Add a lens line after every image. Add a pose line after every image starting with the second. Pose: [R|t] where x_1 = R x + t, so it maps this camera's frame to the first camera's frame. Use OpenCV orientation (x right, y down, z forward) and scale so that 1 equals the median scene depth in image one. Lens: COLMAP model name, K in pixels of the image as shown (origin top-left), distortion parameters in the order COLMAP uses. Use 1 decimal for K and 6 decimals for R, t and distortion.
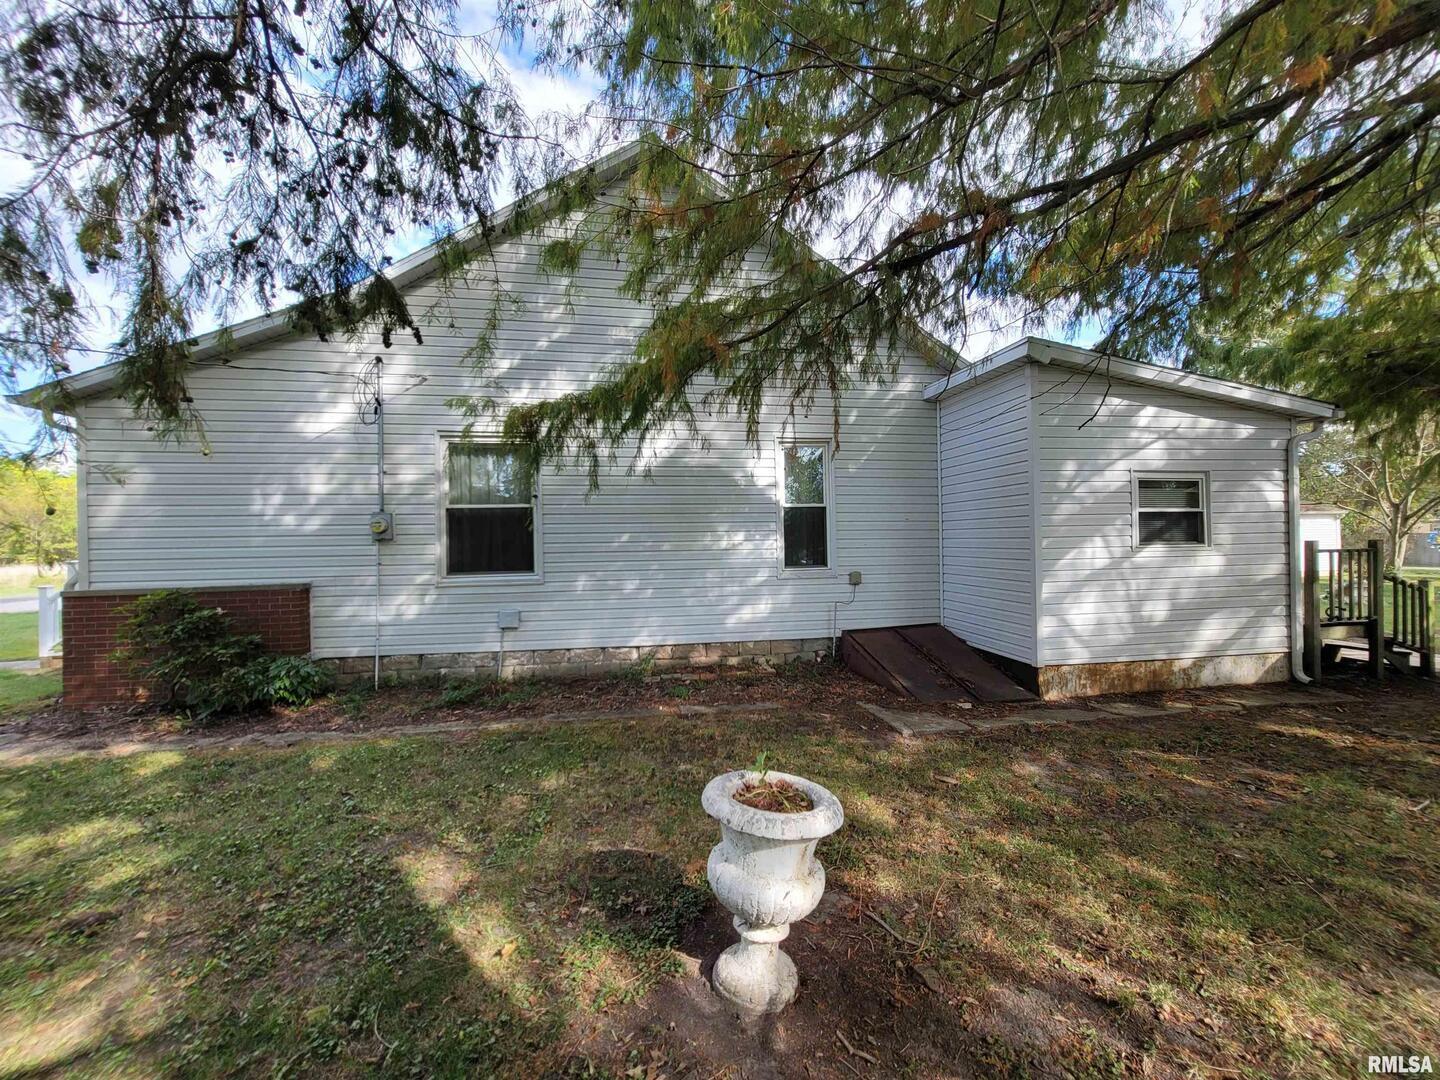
lens RADIAL K [[586.8, 0, 724.4], [0, 586.8, 535.0], [0, 0, 1]] dist [-0.003092, -0.000395]
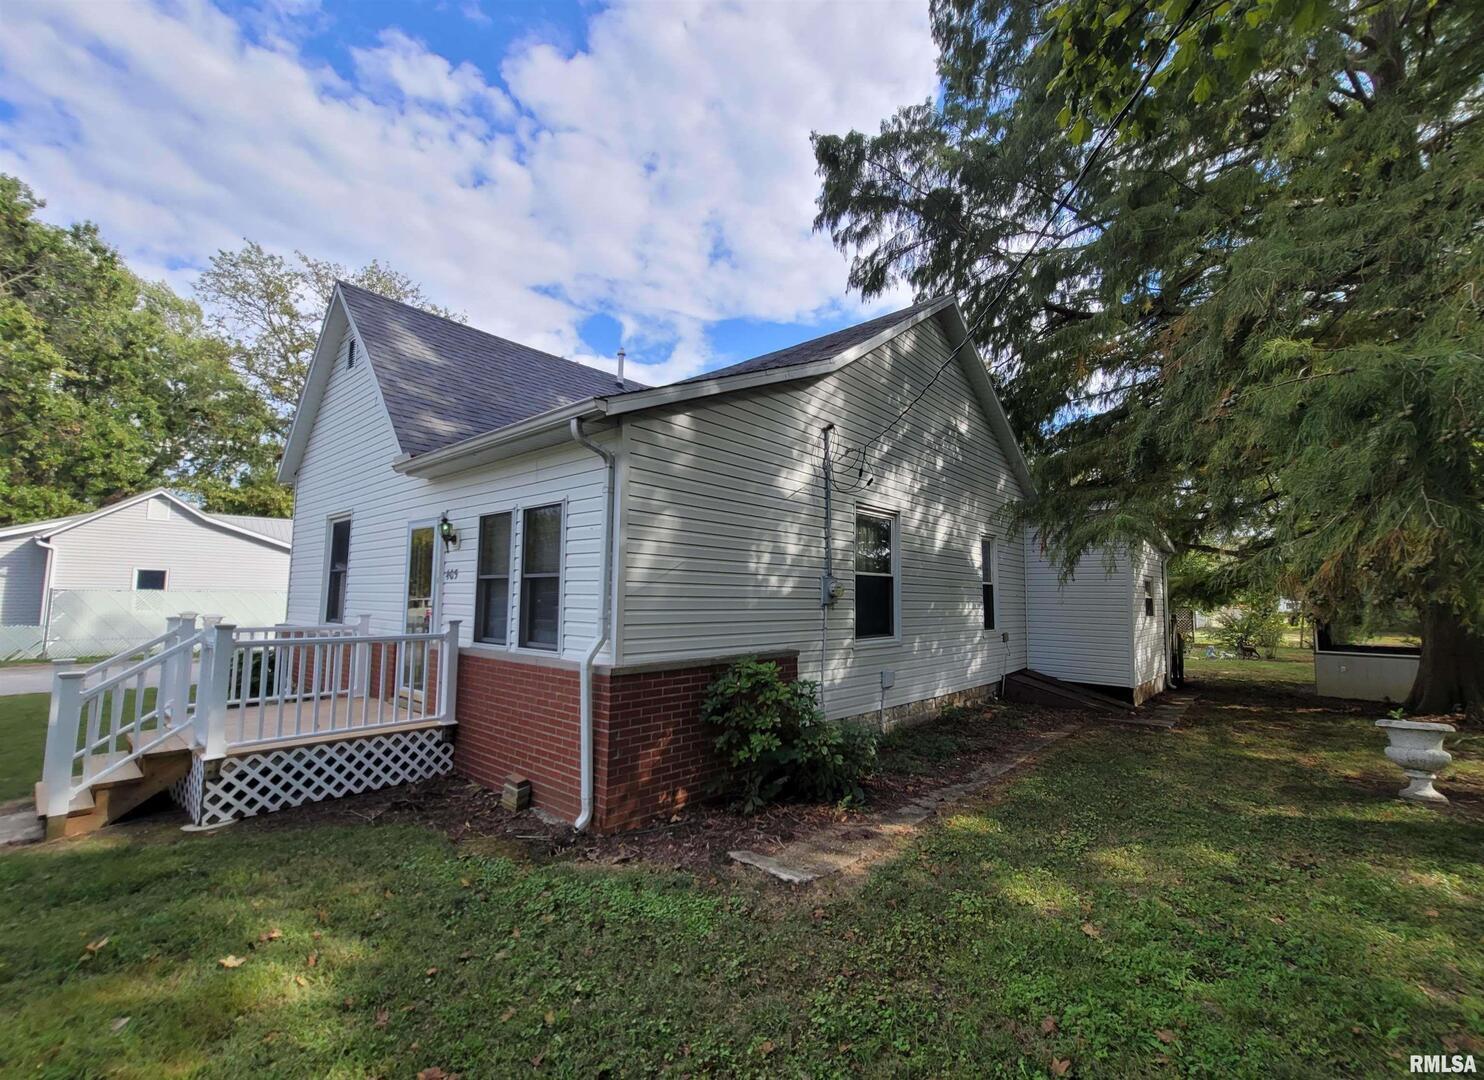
lens RADIAL K [[622.7, 0, 746.7], [0, 622.7, 548.2], [0, 0, 1]] dist [-0.001241, -0.000096]
pose [[0.778962, 0.076009, 0.622447, -1.374952], [-0.029874, 0.995998, -0.084238, 0.006807], [-0.626359, 0.047023, 0.778115, 0.259481]]
